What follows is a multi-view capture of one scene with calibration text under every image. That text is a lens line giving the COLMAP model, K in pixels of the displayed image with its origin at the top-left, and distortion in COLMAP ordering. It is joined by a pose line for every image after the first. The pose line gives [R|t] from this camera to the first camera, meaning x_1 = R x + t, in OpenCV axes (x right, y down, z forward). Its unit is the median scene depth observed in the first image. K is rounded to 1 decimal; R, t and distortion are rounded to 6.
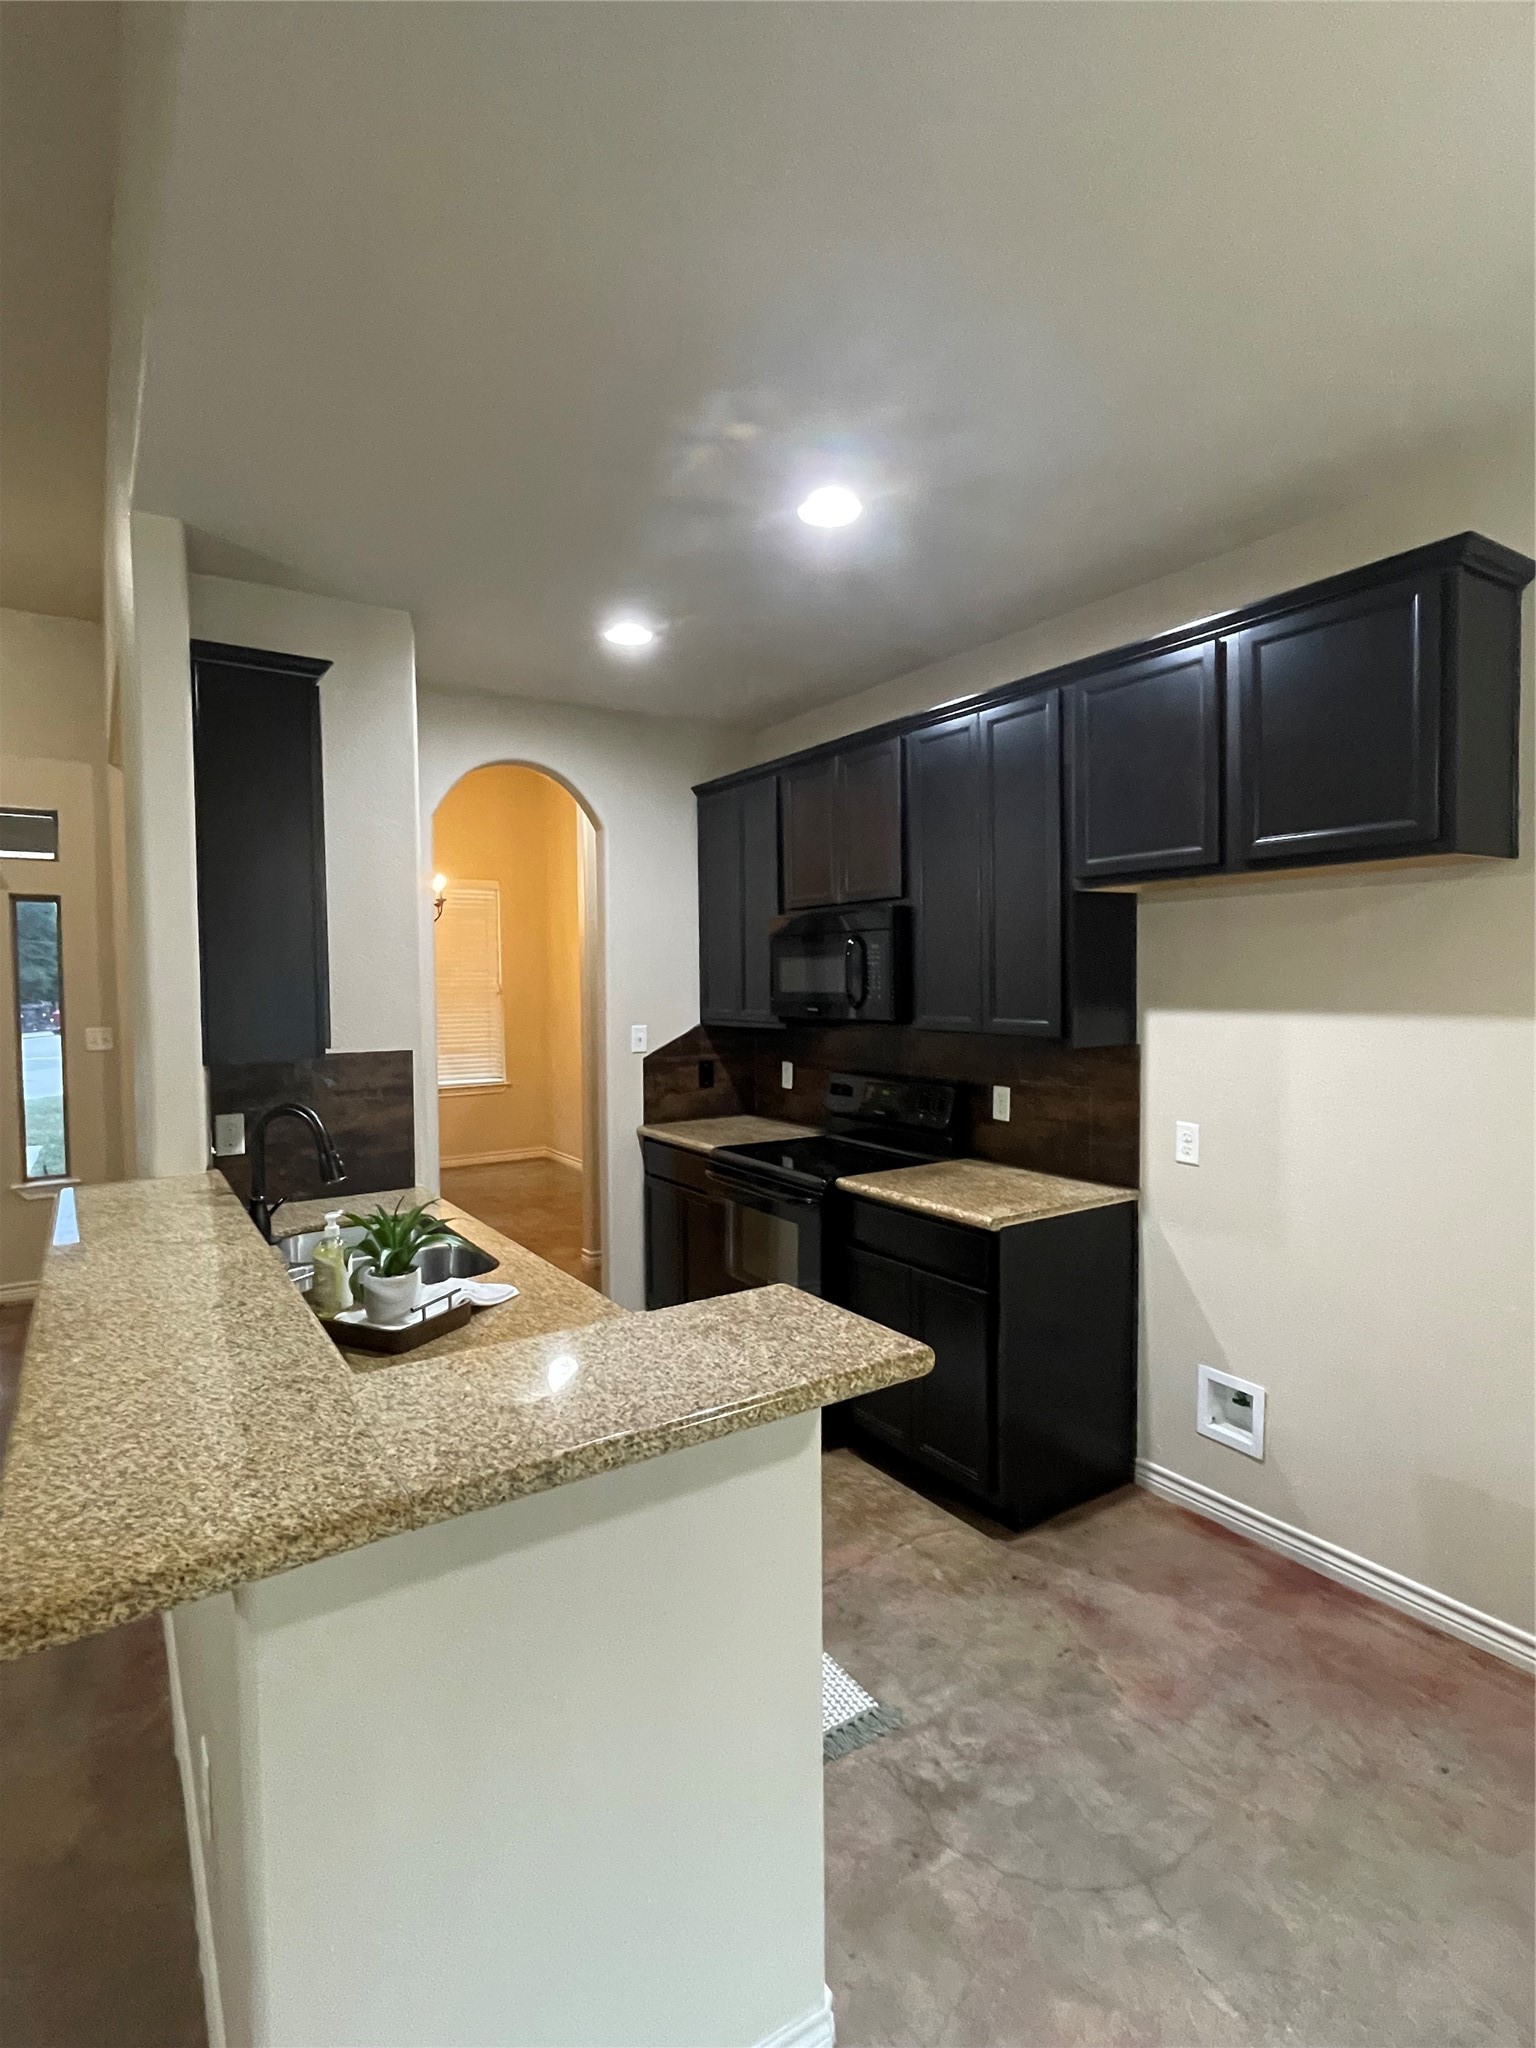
lens RADIAL K [[1016.9, 0, 774.4], [0, 1016.9, 1024.5], [0, 0, 1]] dist [0.001162, -0.000457]
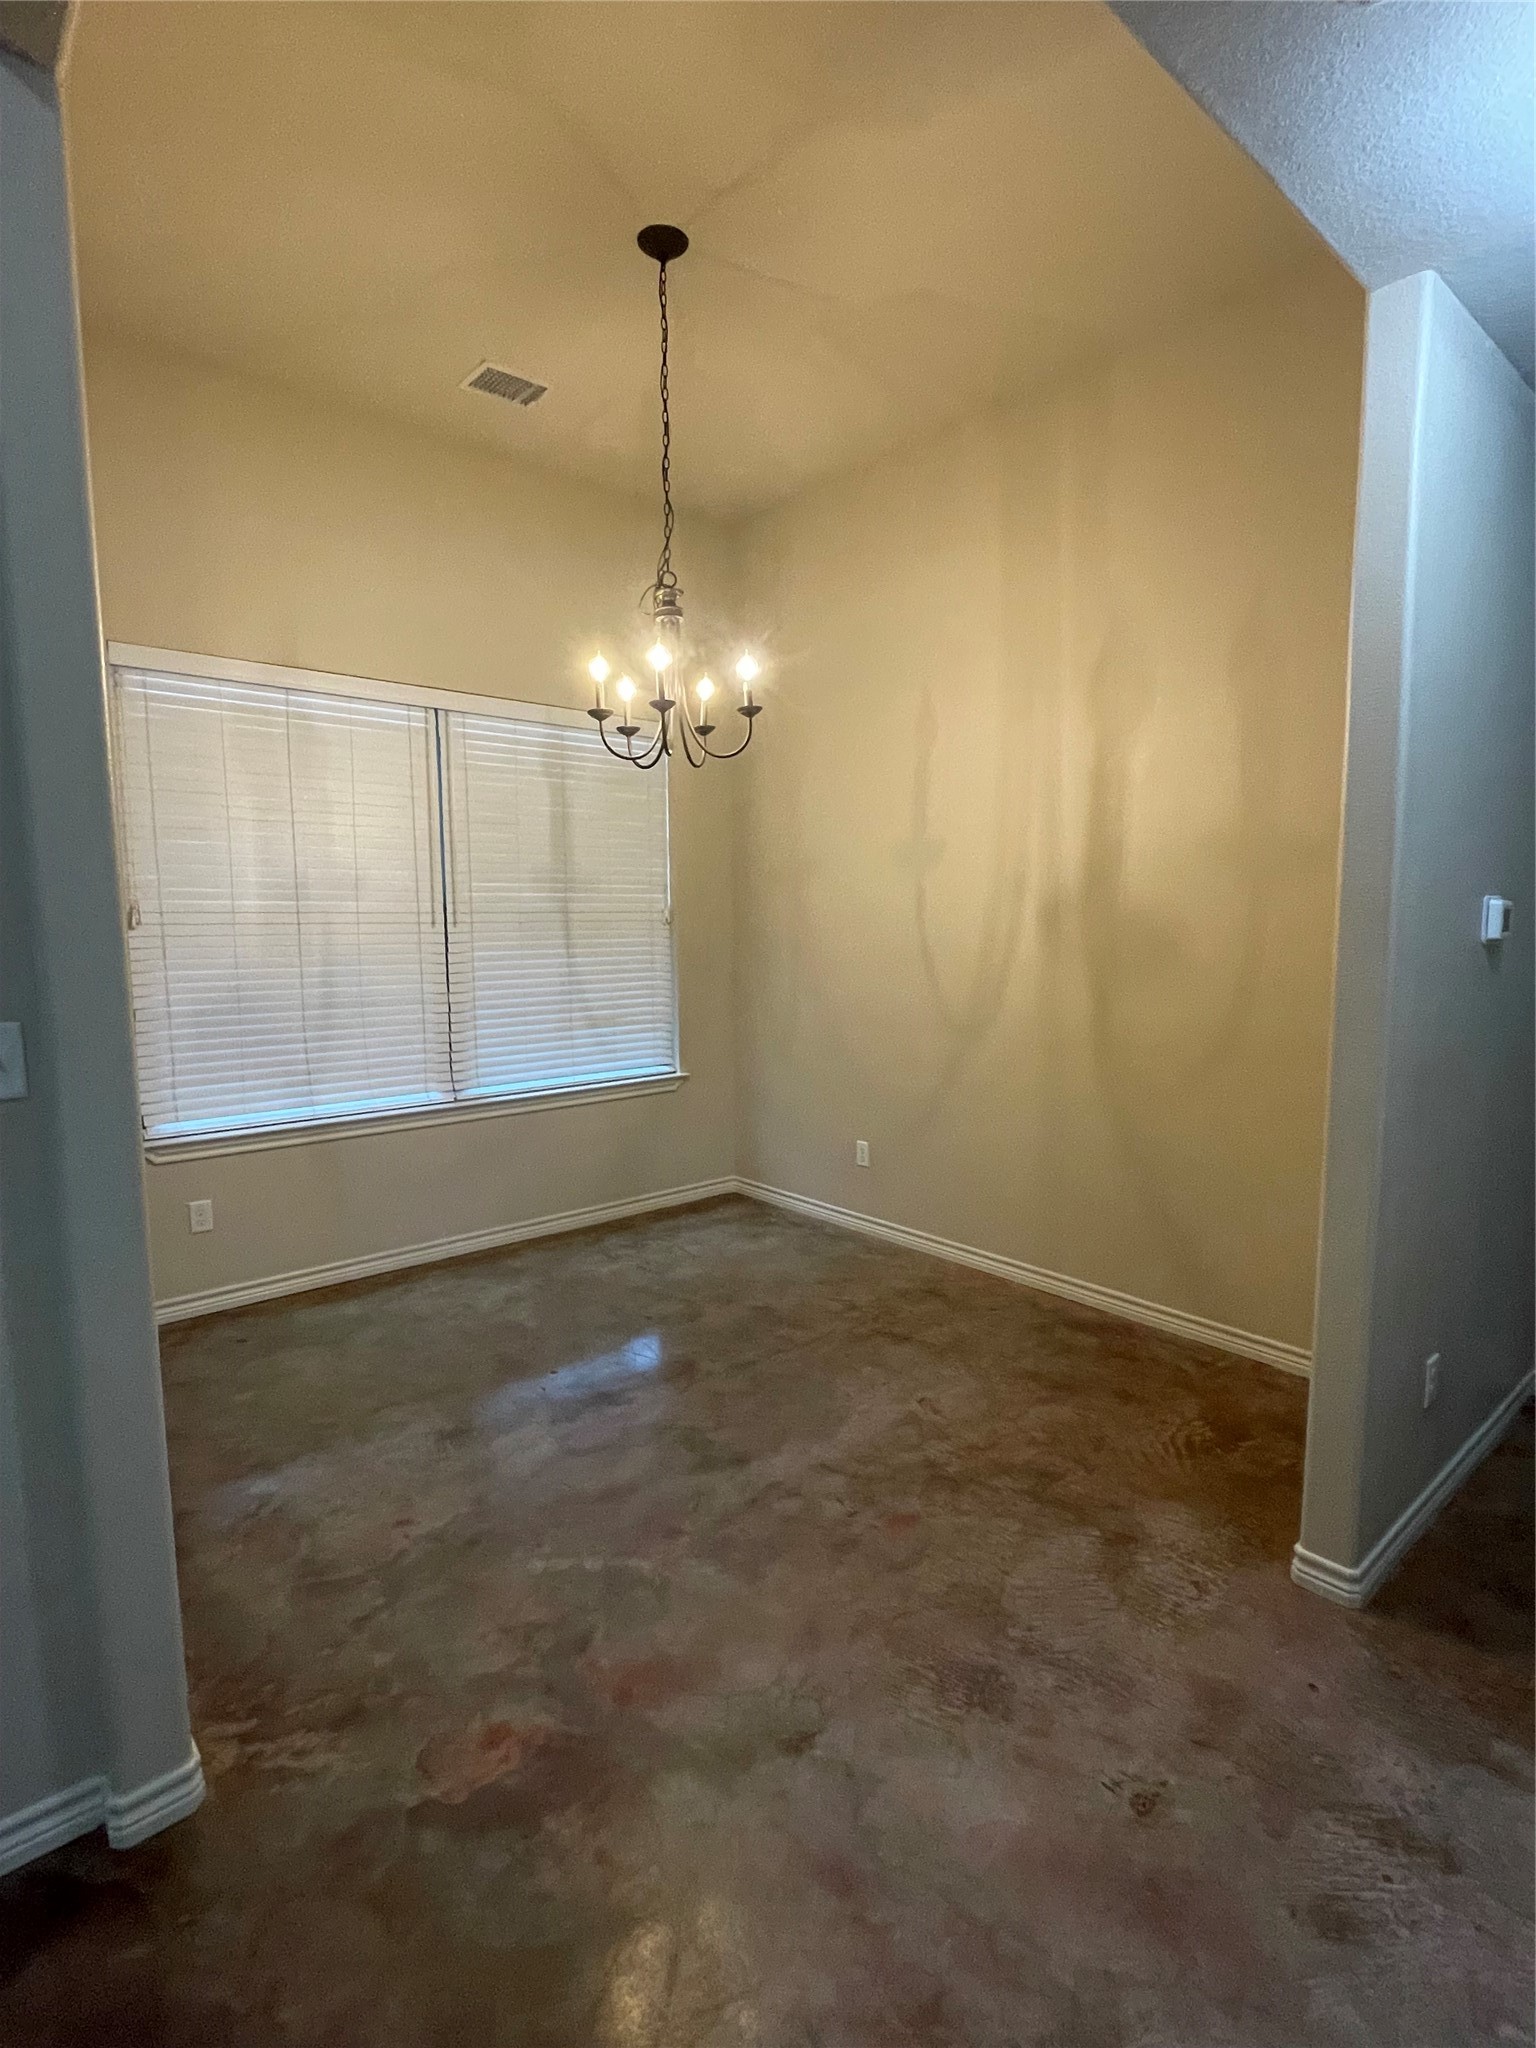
lens RADIAL K [[1016.9, 0, 770.1], [0, 1016.9, 1037.1], [0, 0, 1]] dist [0.001162, -0.000457]
pose [[0.992934, -0.003813, 0.118607, -0.280070], [-0.004903, 0.997312, 0.073107, -0.007800], [-0.118567, -0.073172, 0.990246, 0.404898]]
